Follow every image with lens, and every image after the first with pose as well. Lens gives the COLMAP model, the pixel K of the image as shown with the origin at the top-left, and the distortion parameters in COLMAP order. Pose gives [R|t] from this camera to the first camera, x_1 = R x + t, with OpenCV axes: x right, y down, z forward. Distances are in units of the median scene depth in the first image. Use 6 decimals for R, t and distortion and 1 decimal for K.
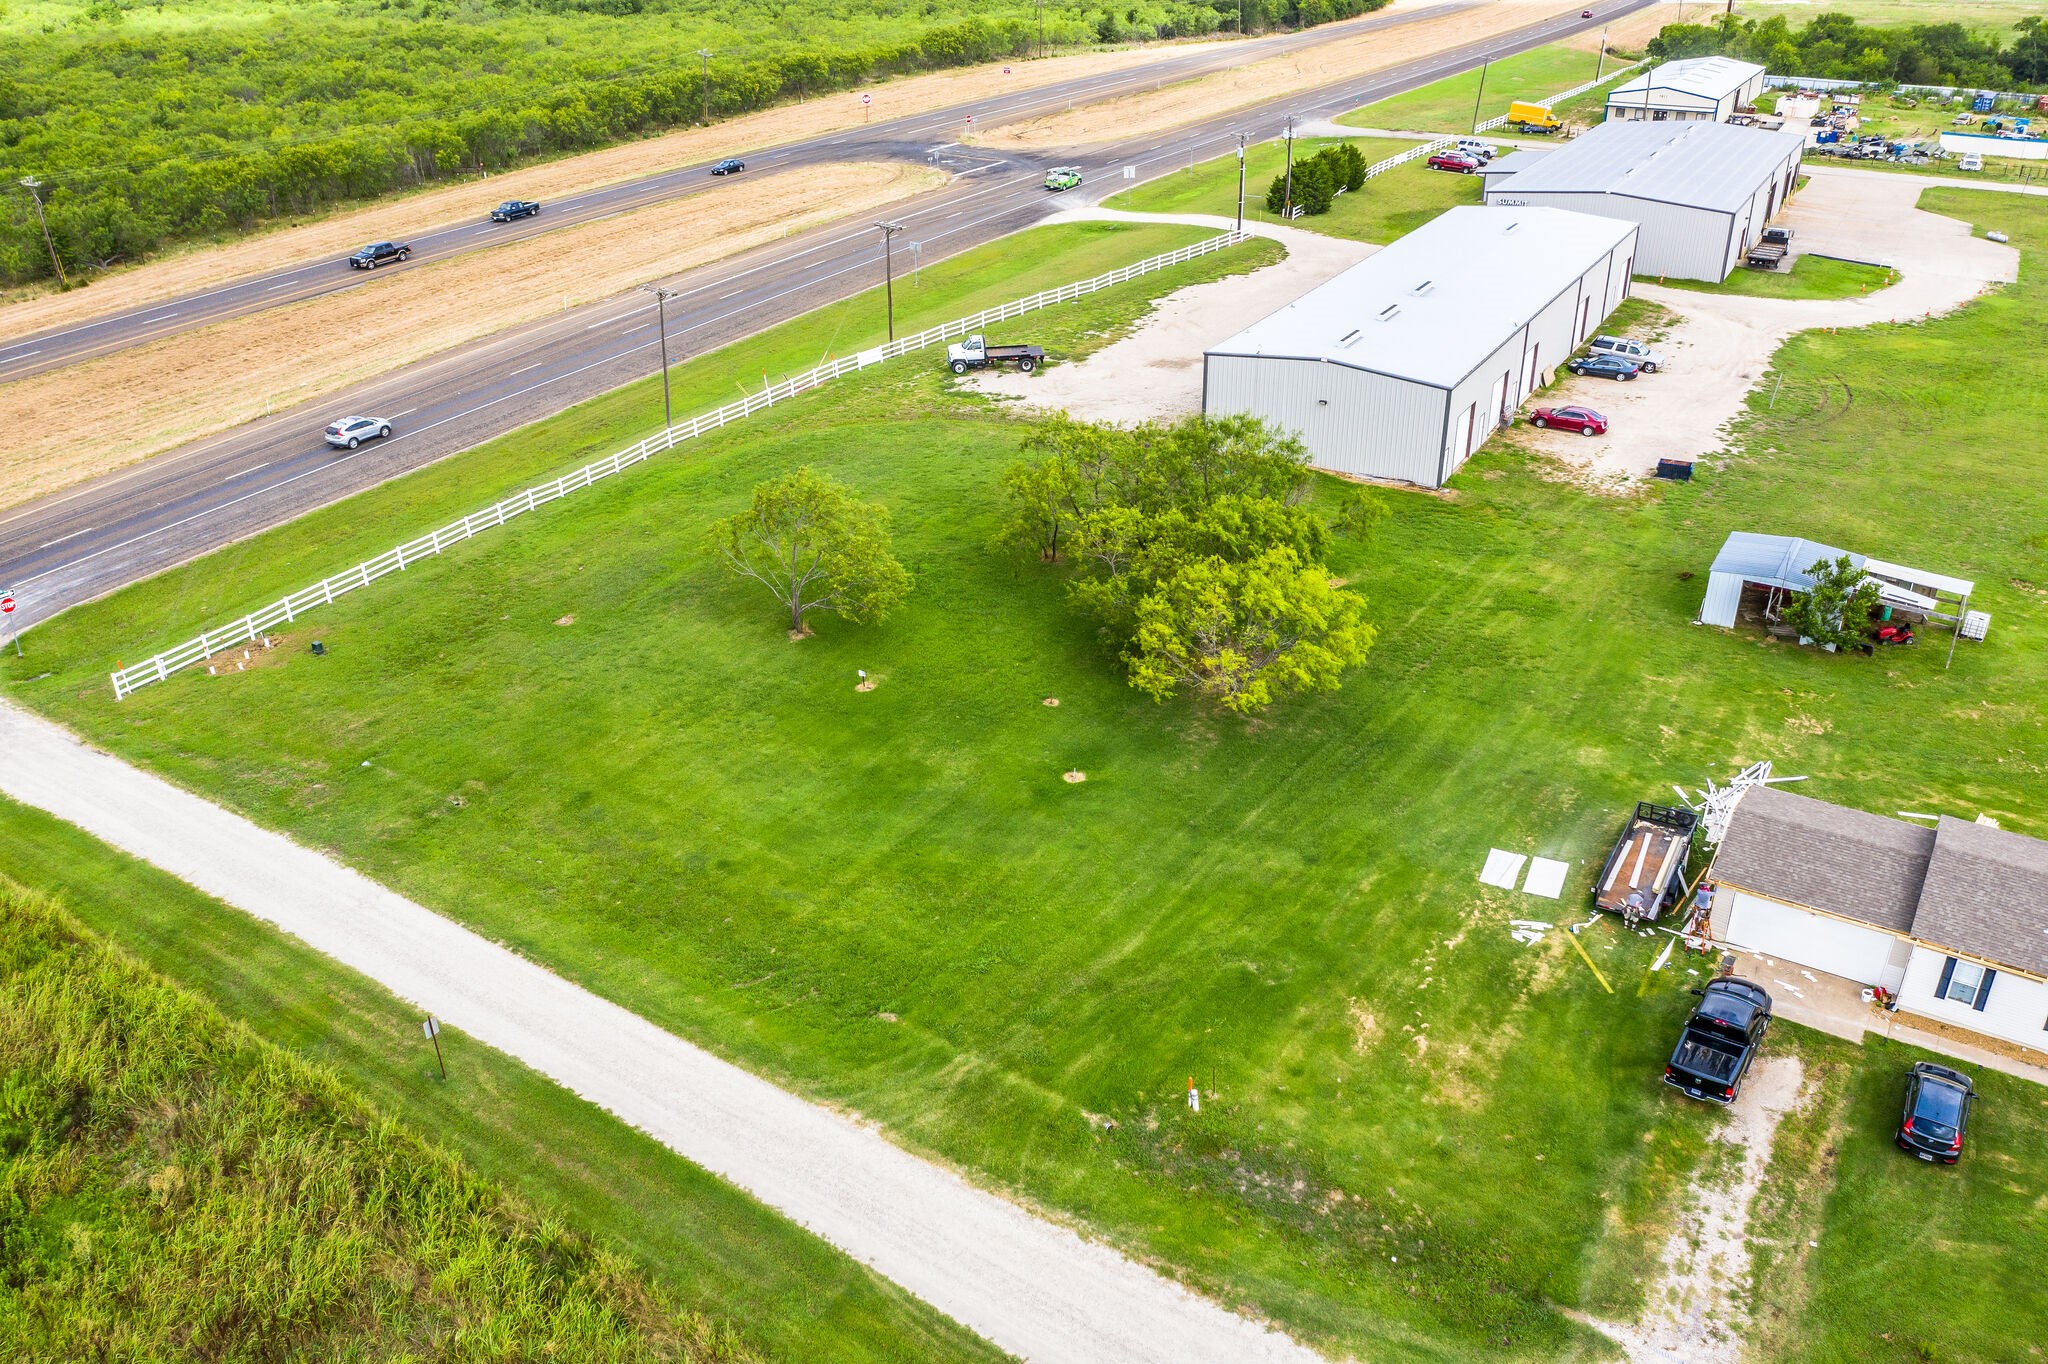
lens RADIAL K [[1605.6, 0, 1023.7], [0, 1605.6, 708.6], [0, 0, 1]] dist [-0.028788, 0.006155]
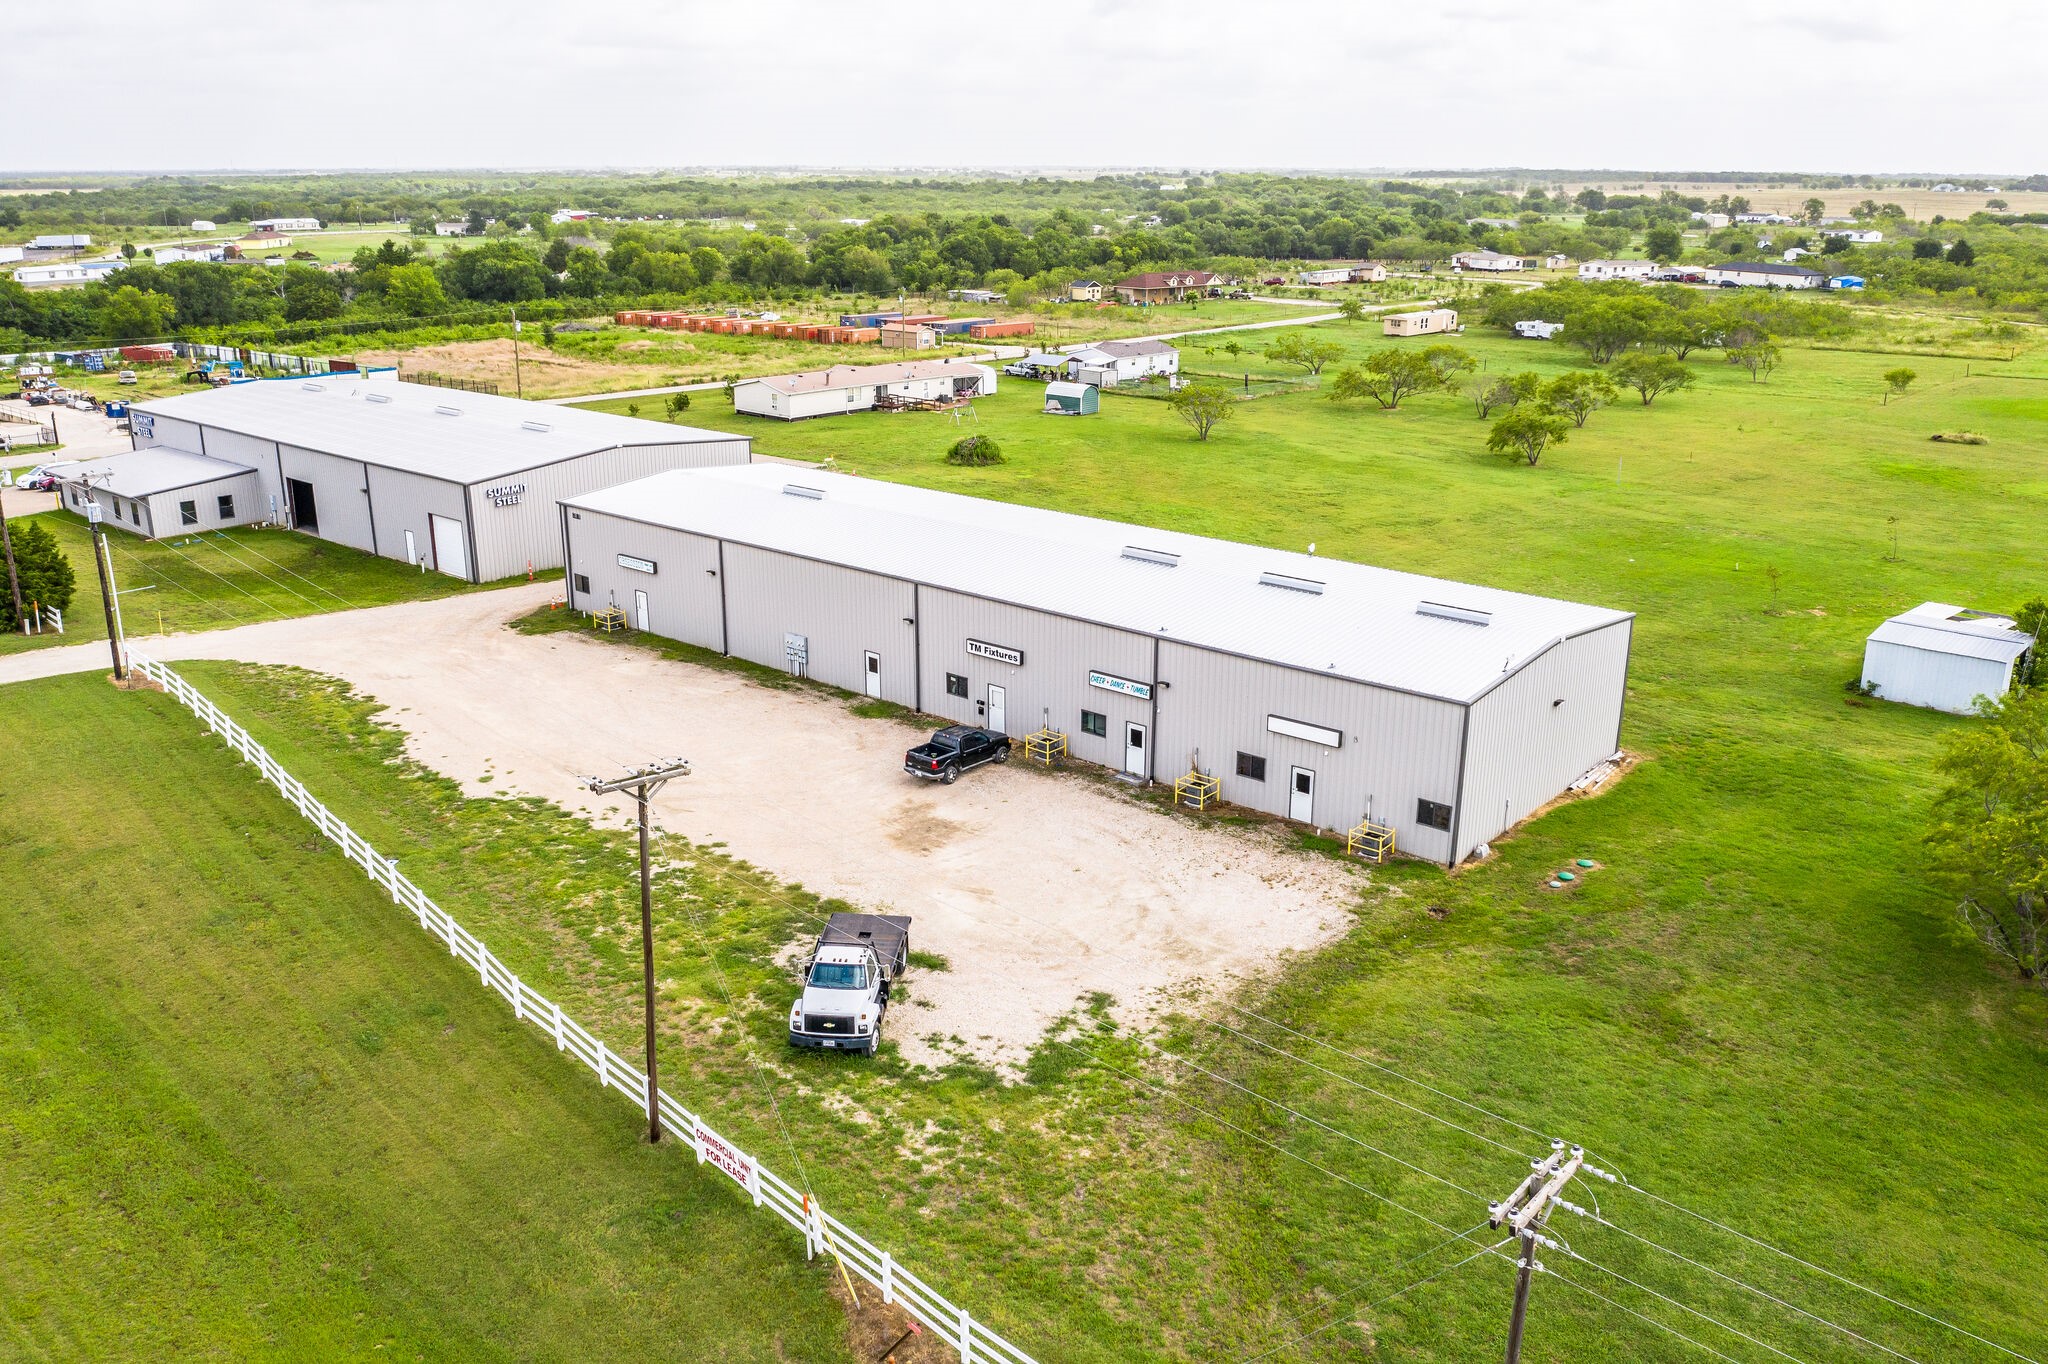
lens RADIAL K [[1605.6, 0, 1023.7], [0, 1605.6, 708.6], [0, 0, 1]] dist [-0.028788, 0.006155]
pose [[0.177186, -0.305500, 0.935561, -0.425415], [0.458390, 0.866816, 0.196237, -0.393430], [-0.870910, 0.394082, 0.293625, 0.956949]]
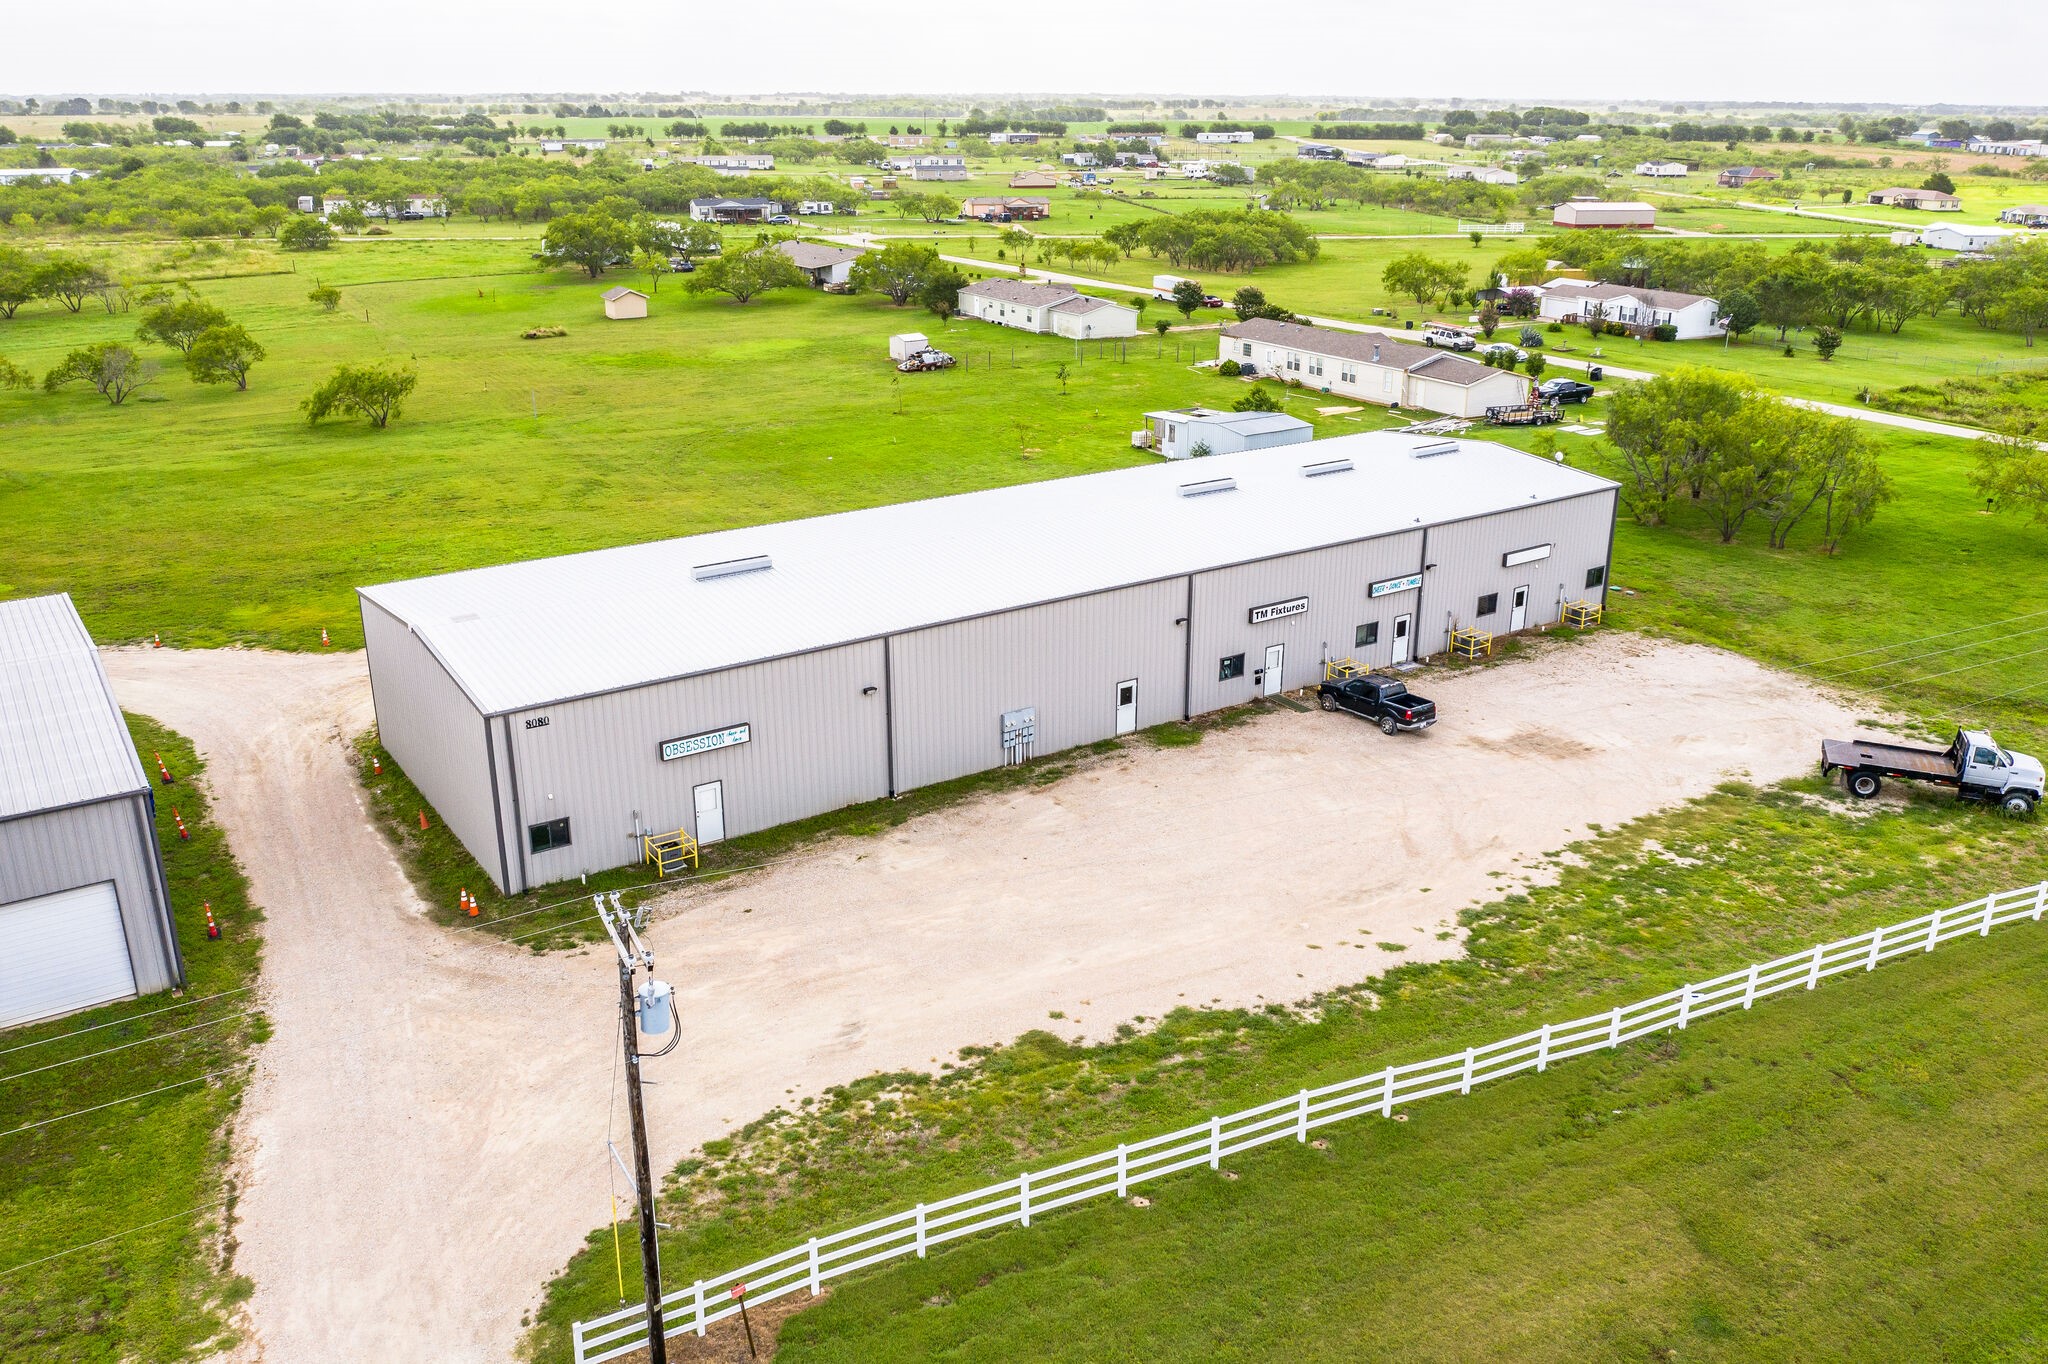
lens RADIAL K [[1620.8, 0, 1021.8], [0, 1620.8, 726.8], [0, 0, 1]] dist [-0.030696, 0.007893]
pose [[-0.901529, -0.150659, 0.405644, 0.041110], [0.210531, 0.666285, 0.715360, -0.741650], [-0.378050, 0.730319, -0.568957, 1.602033]]
